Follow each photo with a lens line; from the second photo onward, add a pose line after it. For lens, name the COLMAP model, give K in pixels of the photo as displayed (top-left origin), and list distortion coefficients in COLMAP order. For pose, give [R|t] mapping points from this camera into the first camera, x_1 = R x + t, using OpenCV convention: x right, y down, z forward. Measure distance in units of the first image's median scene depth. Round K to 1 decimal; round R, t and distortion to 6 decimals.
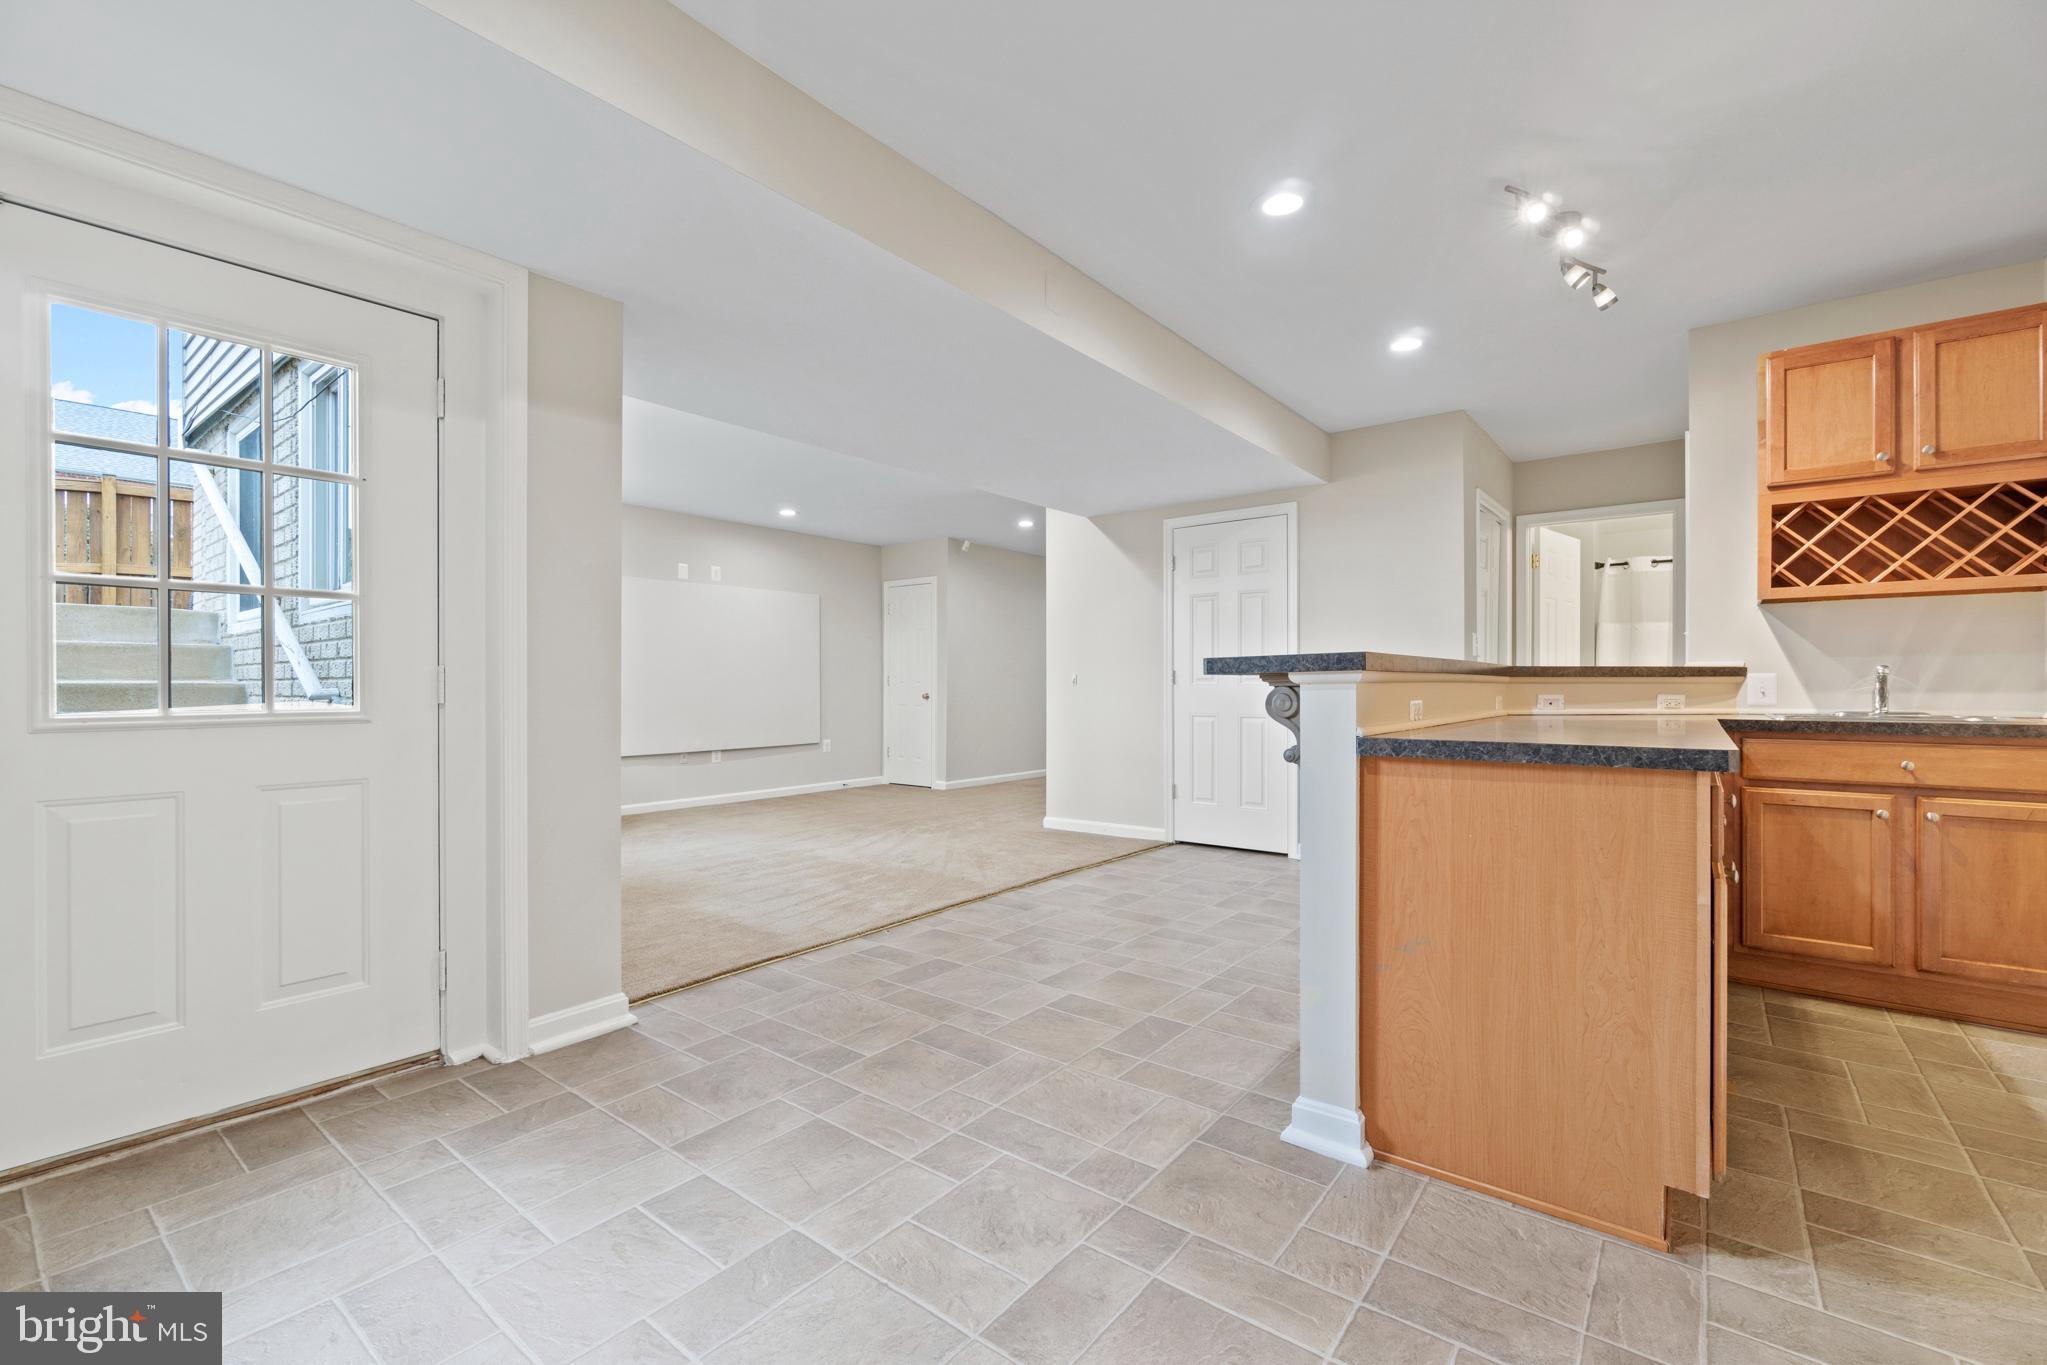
lens RADIAL K [[885.3, 0, 1012.3], [0, 885.3, 688.1], [0, 0, 1]] dist [-0.001946, 0.000280]
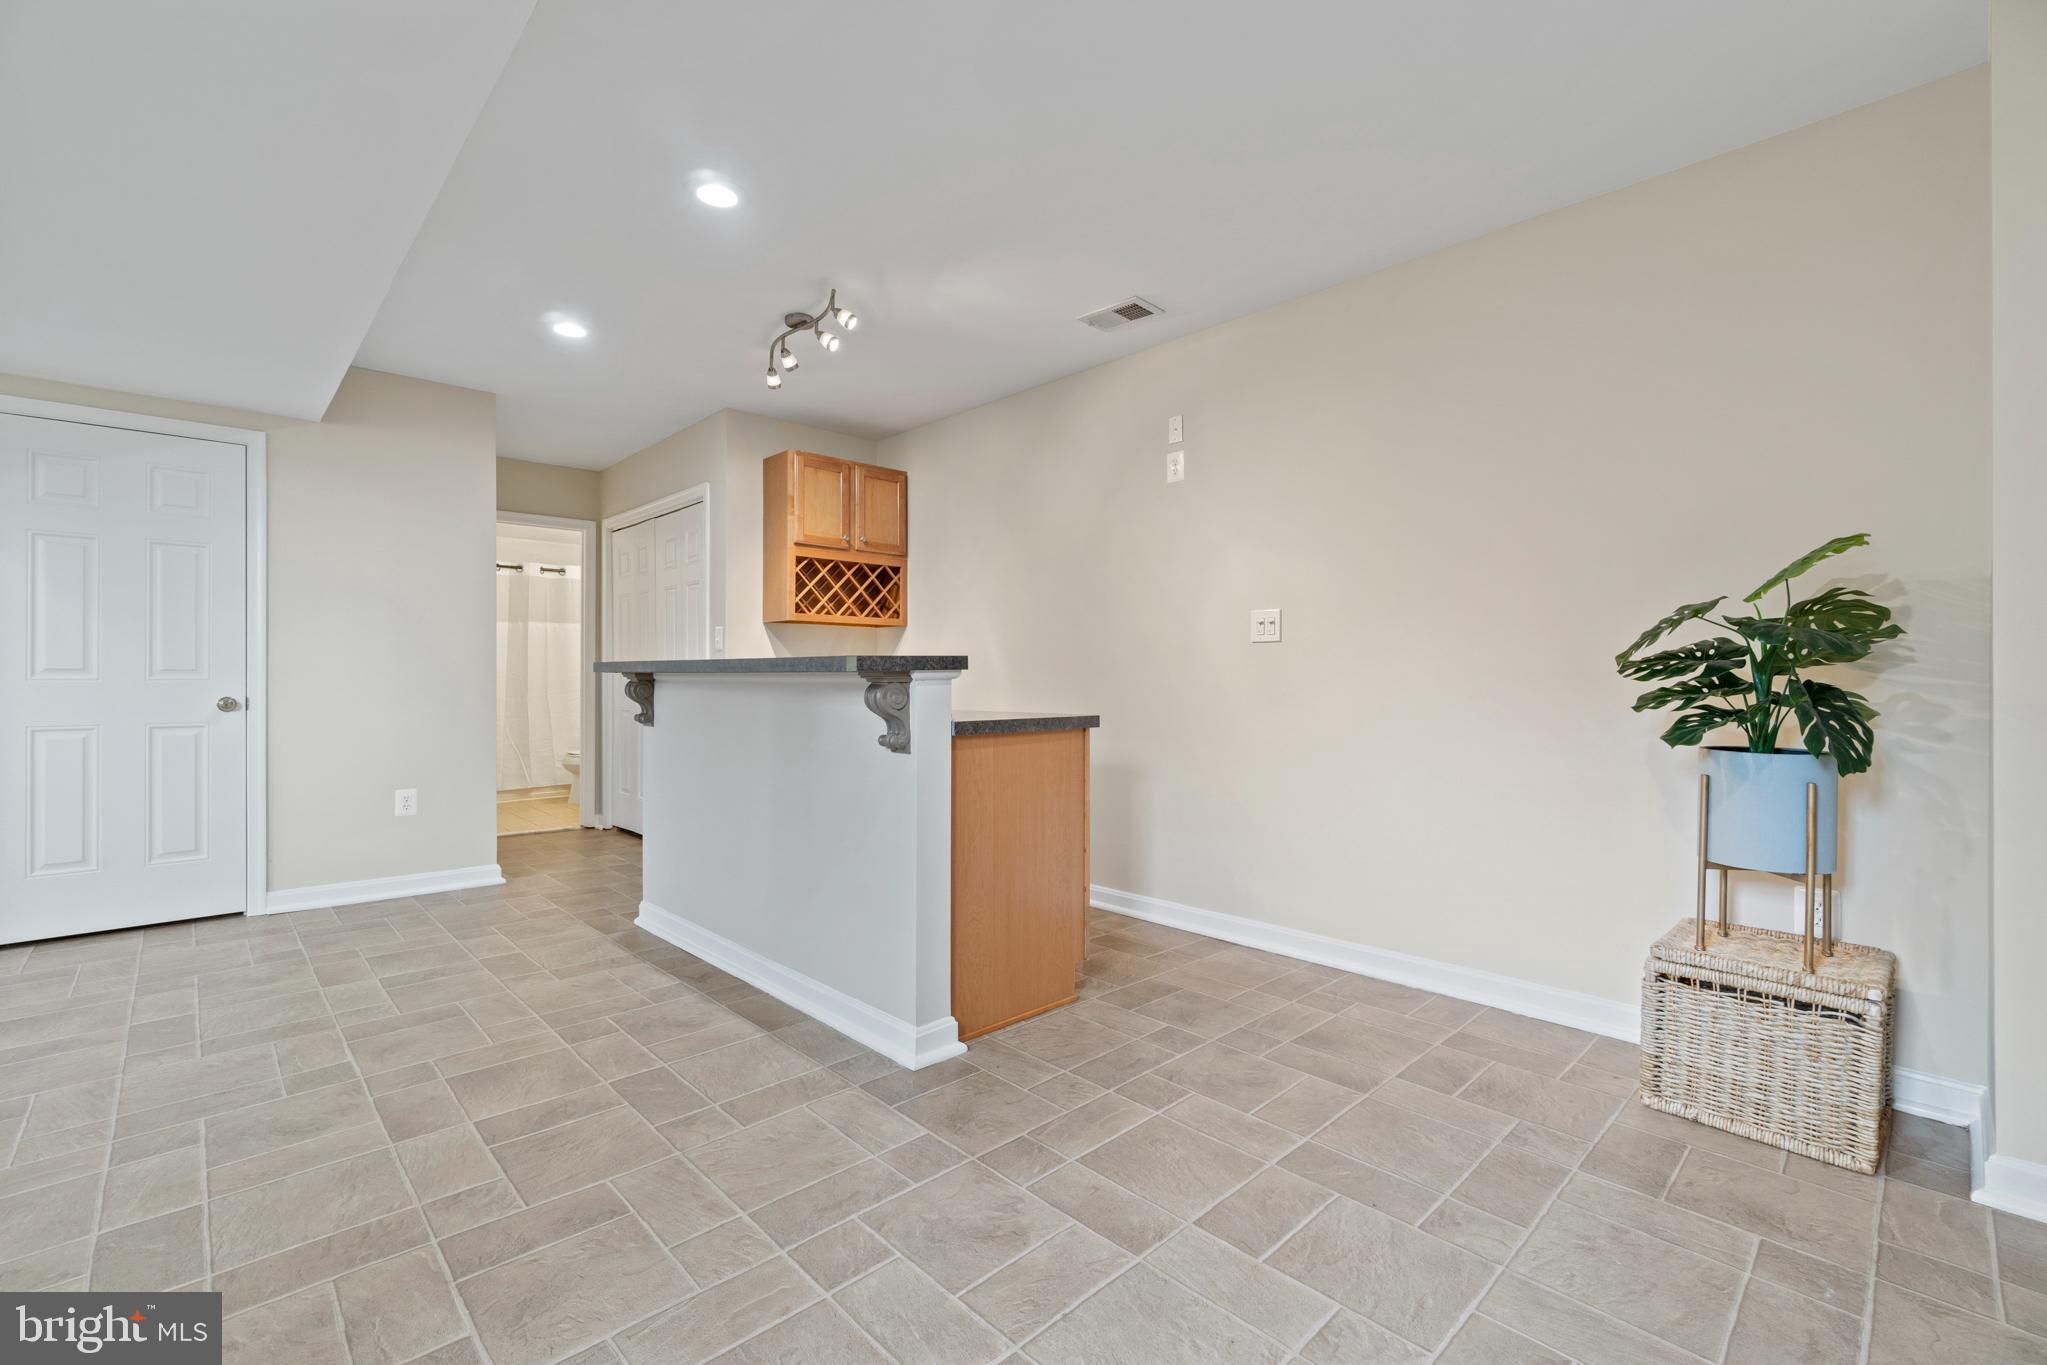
lens RADIAL K [[885.3, 0, 1015.0], [0, 885.3, 676.6], [0, 0, 1]] dist [-0.001946, 0.000280]
pose [[0.139014, 0.001585, 0.990289, -0.588197], [0.003140, 0.999993, -0.002041, -0.004693], [-0.990285, 0.003393, 0.139008, 0.495463]]
